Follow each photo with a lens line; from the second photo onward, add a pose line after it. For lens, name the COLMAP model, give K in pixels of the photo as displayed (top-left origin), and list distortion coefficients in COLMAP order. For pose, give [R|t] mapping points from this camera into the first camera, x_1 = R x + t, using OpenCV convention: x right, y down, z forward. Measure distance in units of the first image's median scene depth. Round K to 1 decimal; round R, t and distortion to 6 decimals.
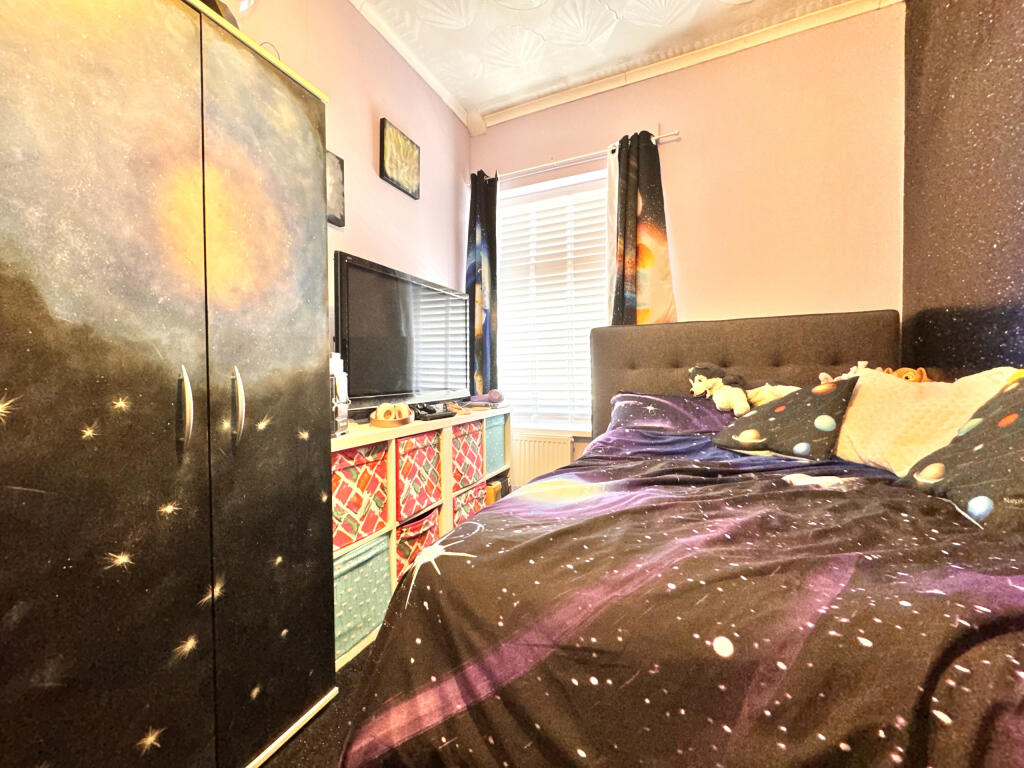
lens RADIAL K [[408.5, 0, 513.3], [0, 408.5, 381.9], [0, 0, 1]] dist [-0.000915, -0.000014]
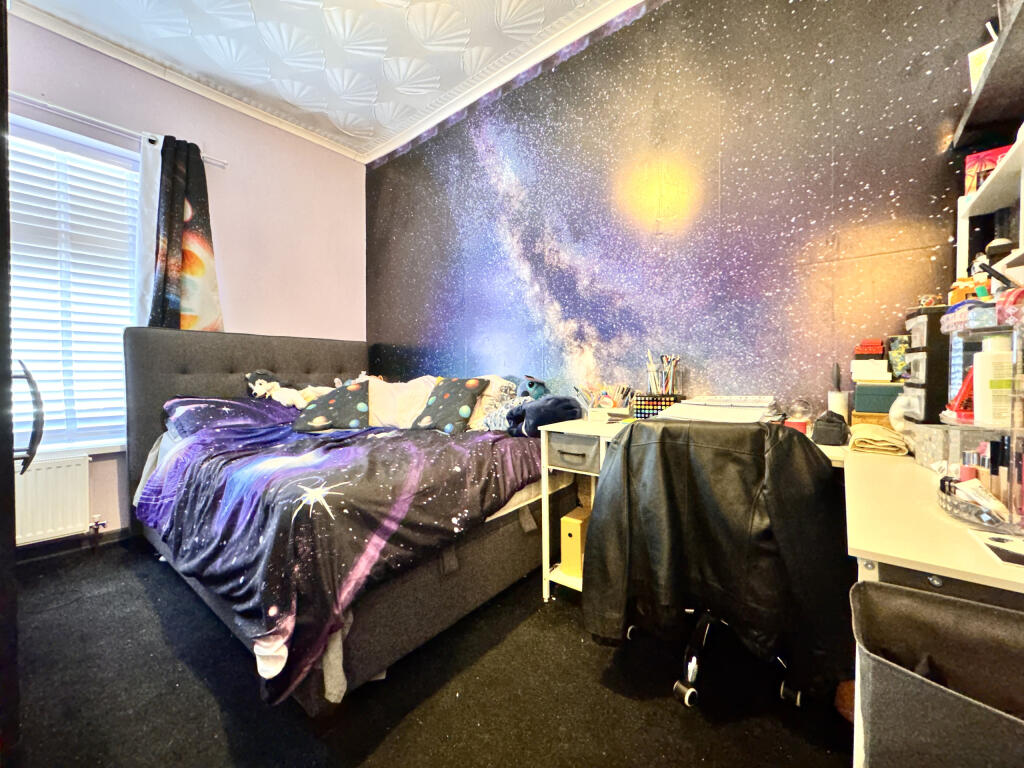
lens RADIAL K [[408.5, 0, 513.3], [0, 408.5, 381.9], [0, 0, 1]] dist [-0.000915, -0.000014]
pose [[0.258813, -0.003829, 0.965920, -0.542438], [0.022494, 0.999745, -0.002064, 0.009980], [-0.965666, 0.022261, 0.258833, -0.038506]]
